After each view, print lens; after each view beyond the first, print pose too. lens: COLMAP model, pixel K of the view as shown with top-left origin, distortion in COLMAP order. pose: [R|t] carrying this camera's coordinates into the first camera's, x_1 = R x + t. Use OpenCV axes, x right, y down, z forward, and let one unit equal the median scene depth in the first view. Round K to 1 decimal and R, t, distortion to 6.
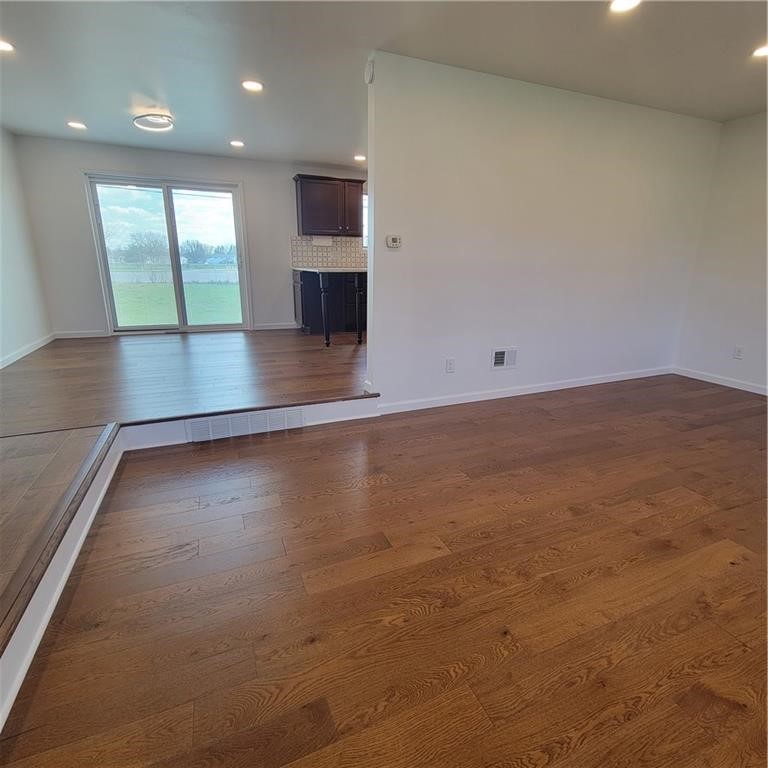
lens RADIAL K [[418.6, 0, 391.0], [0, 418.6, 378.2], [0, 0, 1]] dist [0.004680, -0.002532]
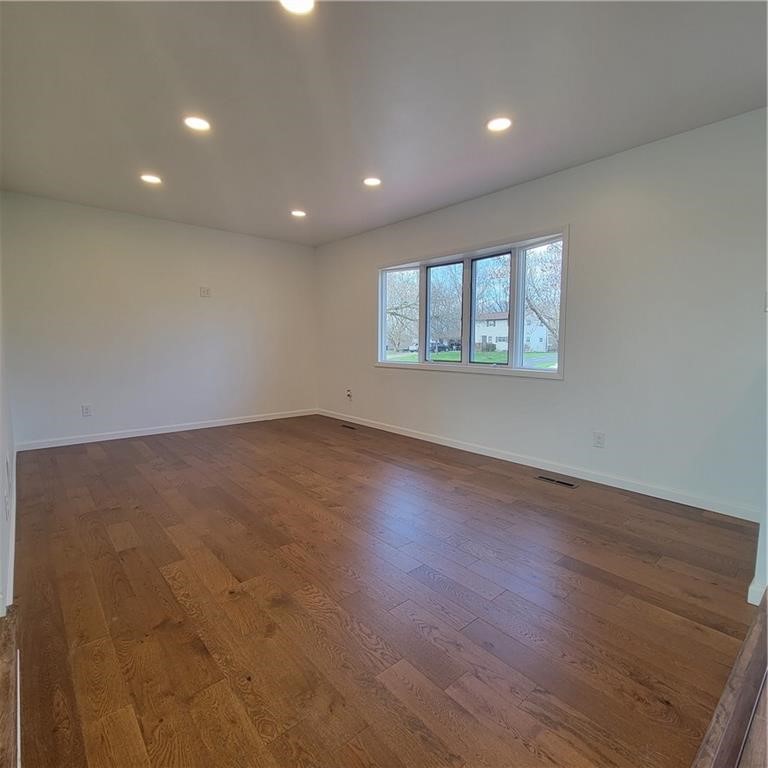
lens RADIAL K [[418.6, 0, 389.1], [0, 418.6, 380.1], [0, 0, 1]] dist [0.004680, -0.002532]
pose [[-0.314185, -0.097195, 0.944373, -0.332697], [0.239190, 0.954551, 0.177819, -0.105813], [-0.918736, 0.281753, -0.276658, 0.408594]]
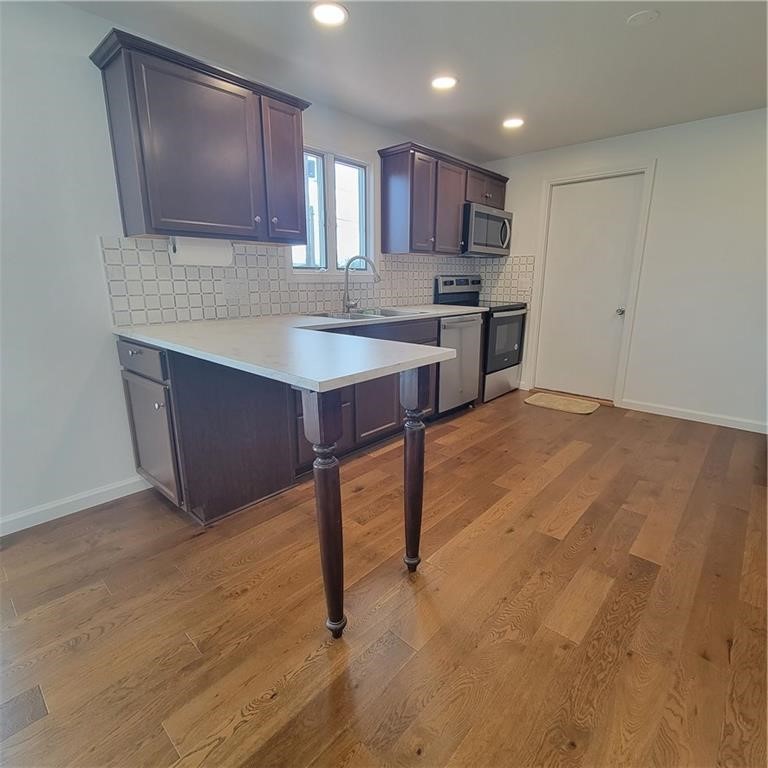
lens RADIAL K [[418.6, 0, 390.9], [0, 418.6, 378.0], [0, 0, 1]] dist [0.004680, -0.002532]
pose [[0.903384, -0.108948, 0.414763, -0.201167], [0.119818, 0.992796, -0.000189, -0.222645], [-0.411754, 0.049867, 0.909930, 0.675747]]
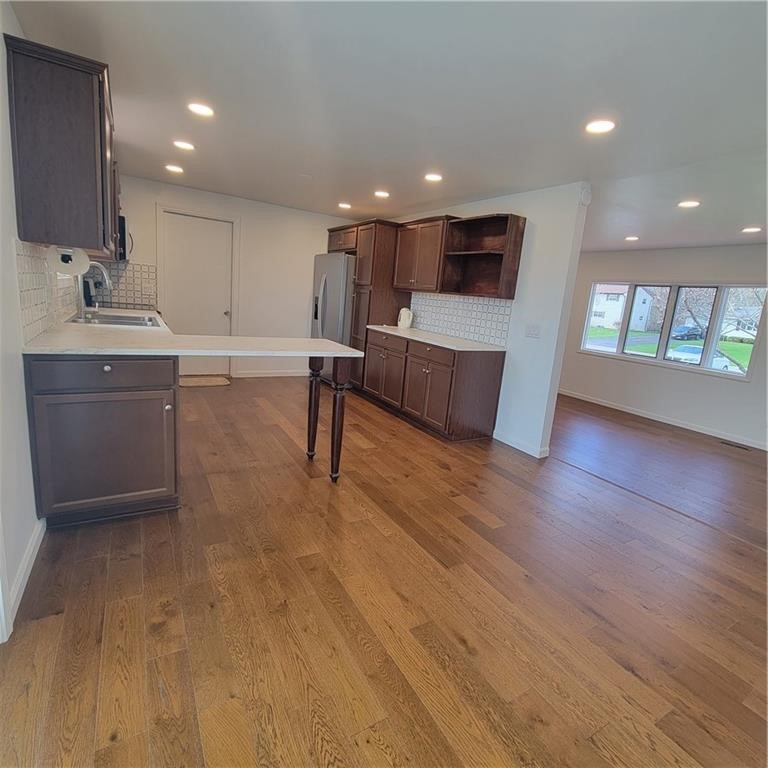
lens RADIAL K [[418.6, 0, 390.9], [0, 418.6, 377.9], [0, 0, 1]] dist [0.004680, -0.002532]
pose [[-0.144482, -0.210138, 0.966937, -0.627890], [0.169947, 0.957400, 0.233459, -0.303722], [-0.974804, 0.198058, -0.102615, 0.889697]]
